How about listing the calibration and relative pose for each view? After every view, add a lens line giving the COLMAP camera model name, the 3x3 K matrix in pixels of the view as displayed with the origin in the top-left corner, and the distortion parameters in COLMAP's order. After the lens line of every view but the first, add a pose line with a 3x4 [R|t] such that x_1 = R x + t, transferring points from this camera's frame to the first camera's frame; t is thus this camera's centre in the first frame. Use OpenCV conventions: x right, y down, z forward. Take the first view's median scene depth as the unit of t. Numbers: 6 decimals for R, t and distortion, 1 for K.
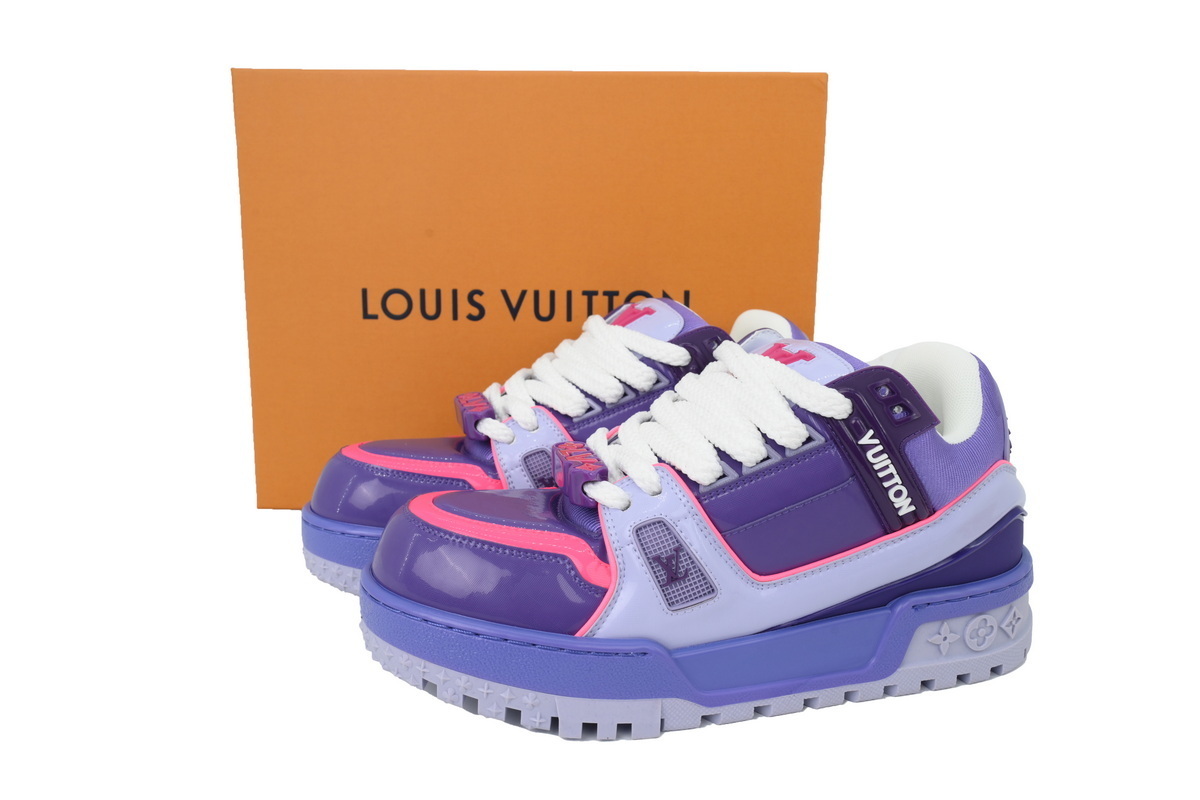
lens RADIAL K [[955.0, 0, 600.0], [0, 955.0, 400.0], [0, 0, 1]] dist [0.002173, 0.003655]
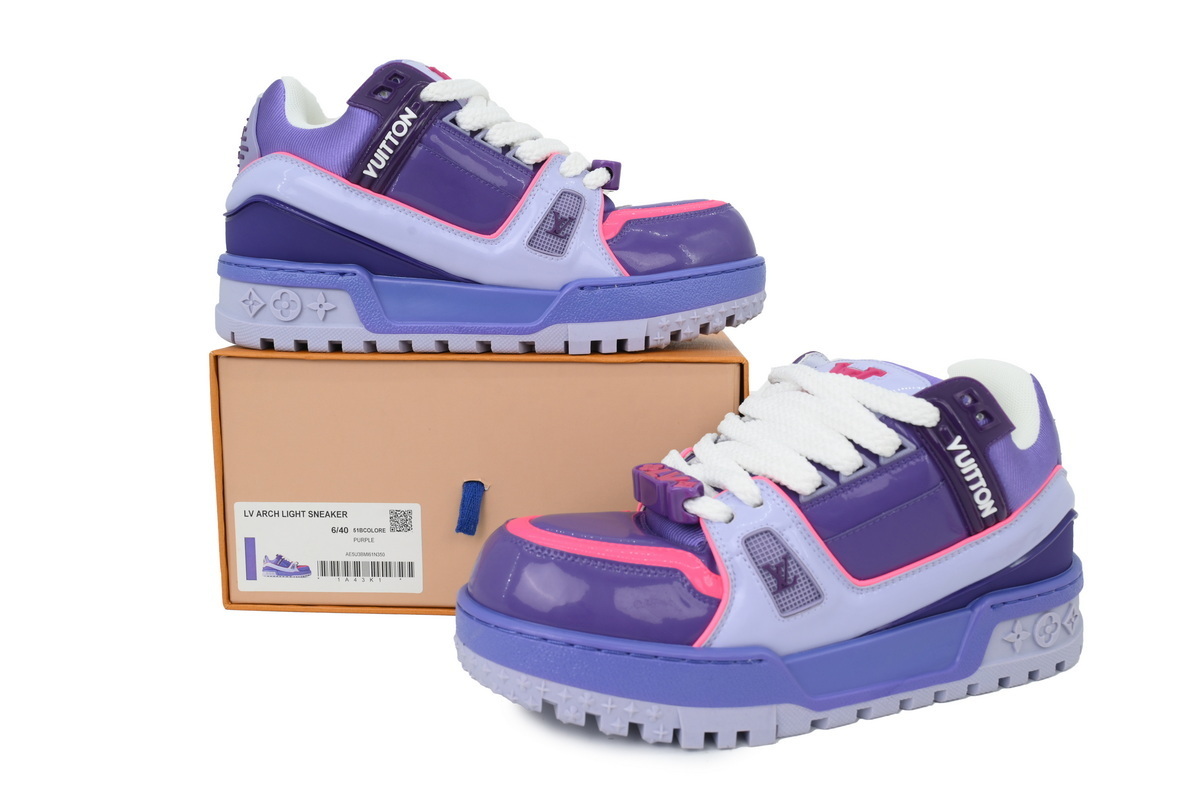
lens RADIAL K [[955.0, 0, 600.0], [0, 955.0, 400.0], [0, 0, 1]] dist [0.002173, 0.003655]
pose [[0.995037, -0.028692, 0.095281, -0.211446], [0.034381, 0.997689, -0.058611, 0.039489], [-0.093379, 0.061596, 0.993723, -0.021911]]
